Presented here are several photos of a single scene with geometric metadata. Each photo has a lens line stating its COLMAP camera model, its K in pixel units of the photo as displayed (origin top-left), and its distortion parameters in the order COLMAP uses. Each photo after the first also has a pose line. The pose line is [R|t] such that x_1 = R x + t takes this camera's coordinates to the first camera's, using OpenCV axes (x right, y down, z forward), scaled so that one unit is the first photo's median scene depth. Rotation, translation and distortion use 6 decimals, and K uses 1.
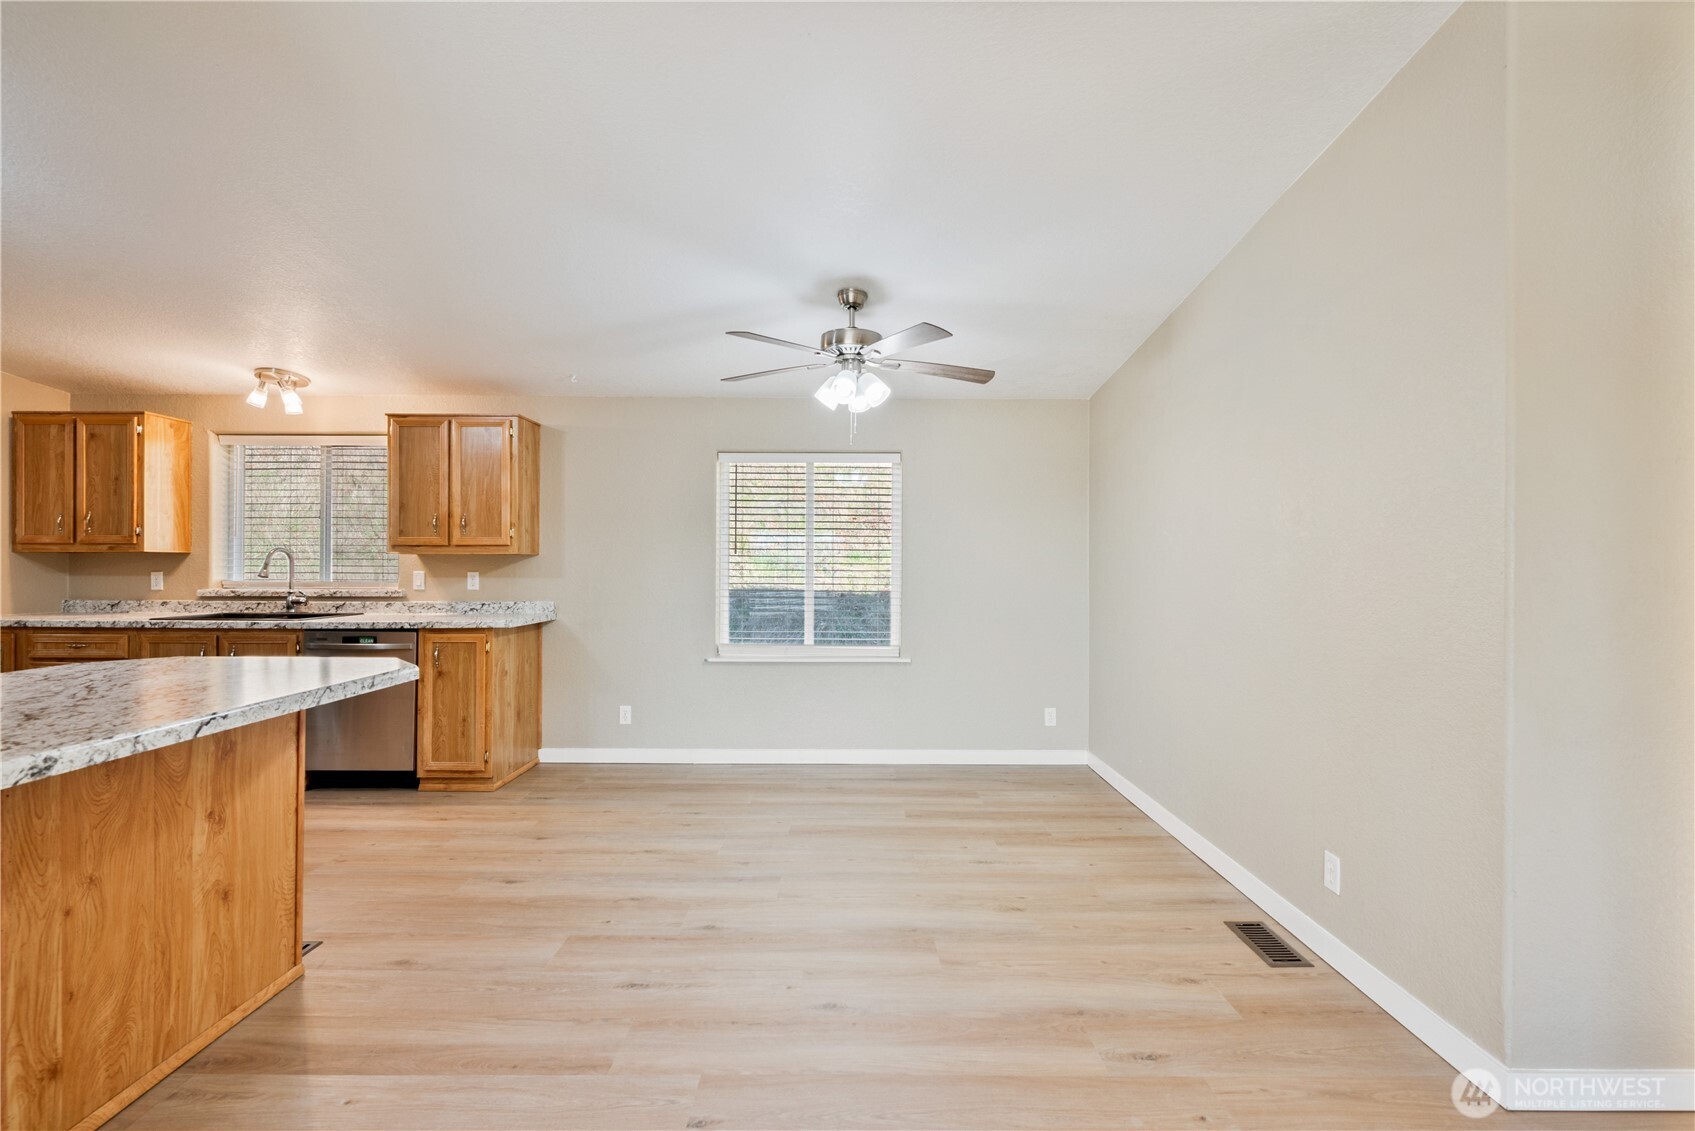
lens RADIAL K [[743.9, 0, 847.5], [0, 743.9, 565.5], [0, 0, 1]] dist [0.001346, 0.000631]
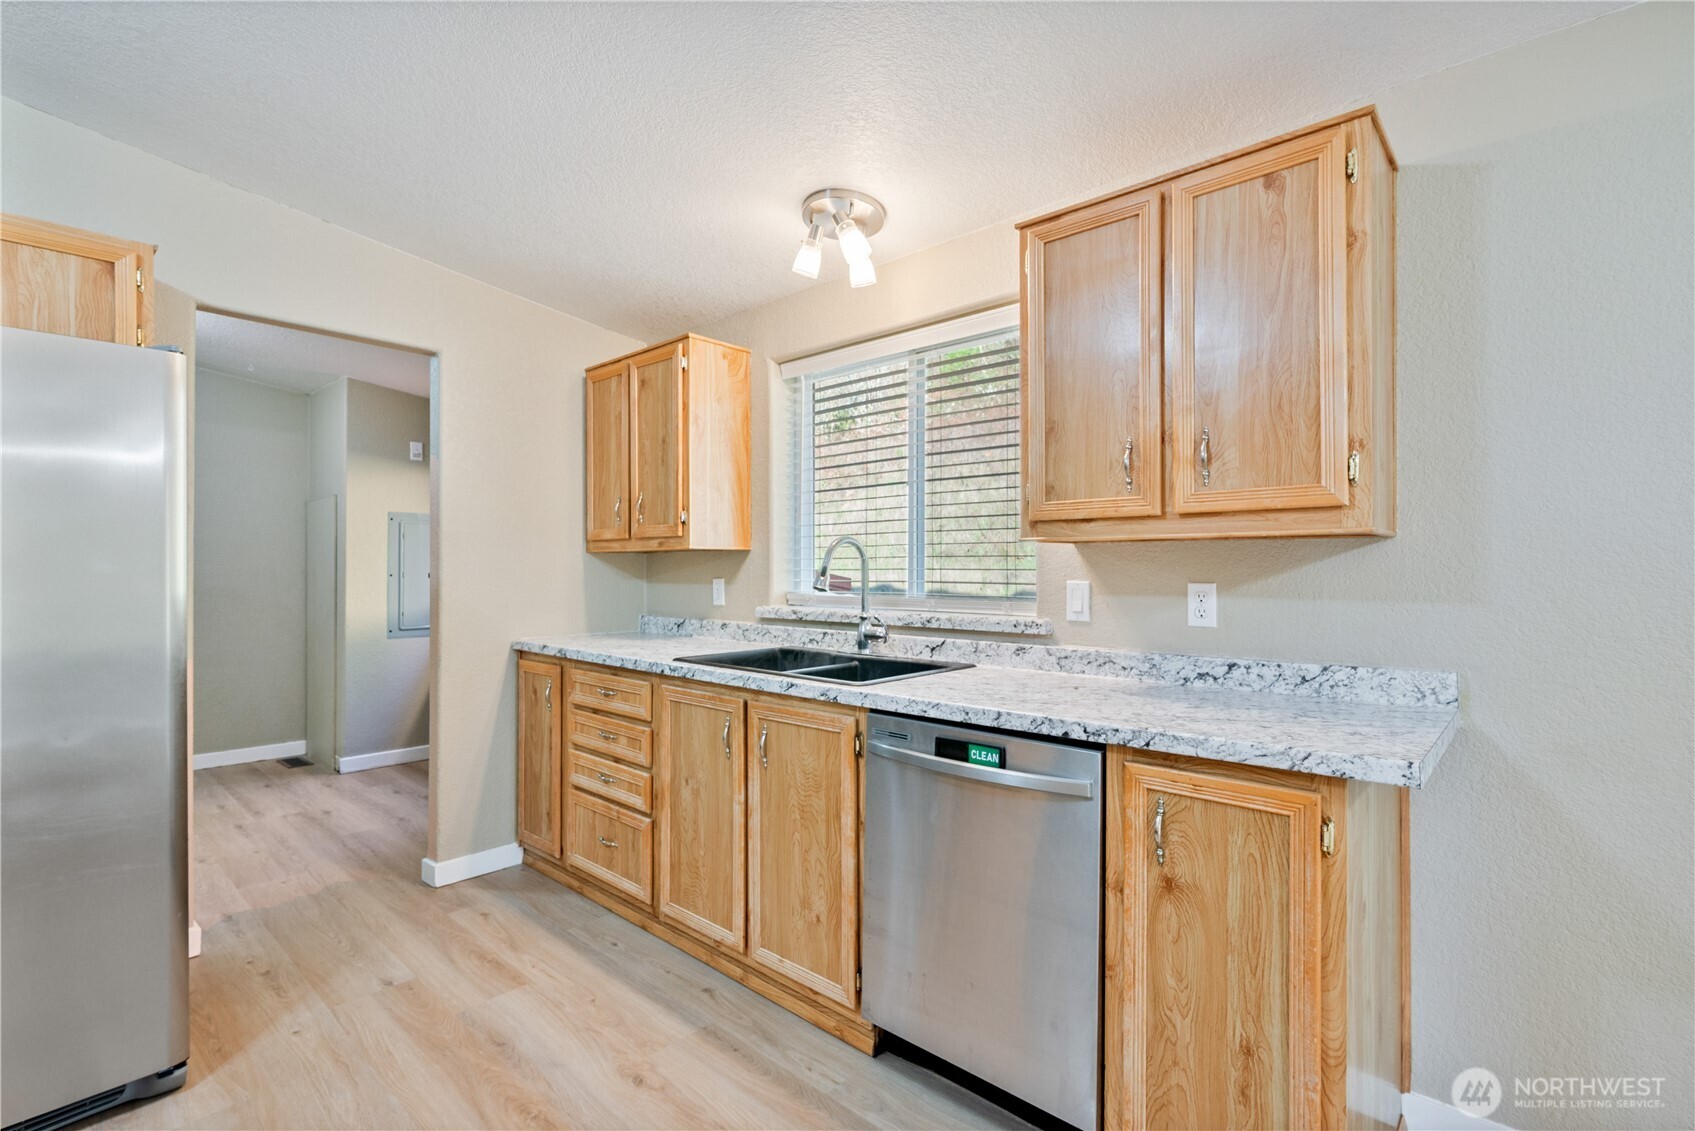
lens RADIAL K [[773.9, 0, 847.5], [0, 773.9, 565.5], [0, 0, 1]] dist [0.001185, 0.000136]
pose [[0.740854, -0.006480, -0.671635, -0.381612], [0.004297, 0.999979, -0.004908, 0.000272], [0.671652, 0.000750, 0.740866, 0.583540]]
